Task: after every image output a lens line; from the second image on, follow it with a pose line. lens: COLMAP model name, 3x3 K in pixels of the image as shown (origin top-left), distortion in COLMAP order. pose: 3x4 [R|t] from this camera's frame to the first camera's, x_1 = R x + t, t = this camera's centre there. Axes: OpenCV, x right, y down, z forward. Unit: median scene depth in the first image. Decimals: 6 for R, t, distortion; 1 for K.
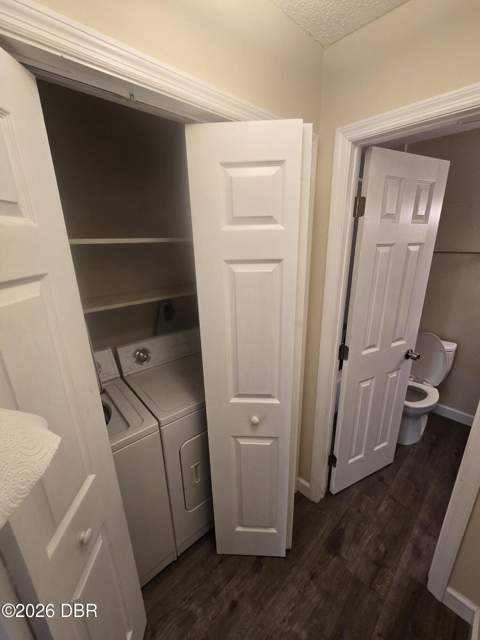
lens RADIAL K [[263.1, 0, 237.0], [0, 263.1, 318.6], [0, 0, 1]] dist [-0.007080, 0.002089]
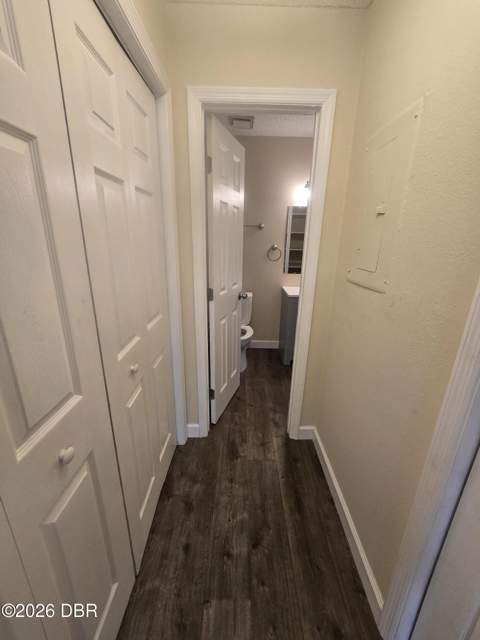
lens RADIAL K [[263.1, 0, 241.1], [0, 263.1, 317.7], [0, 0, 1]] dist [-0.007080, 0.002089]
pose [[0.693582, -0.186585, 0.695794, -0.332785], [0.176804, 0.980423, 0.086670, 0.153118], [-0.698344, 0.062907, 0.712993, 0.070692]]
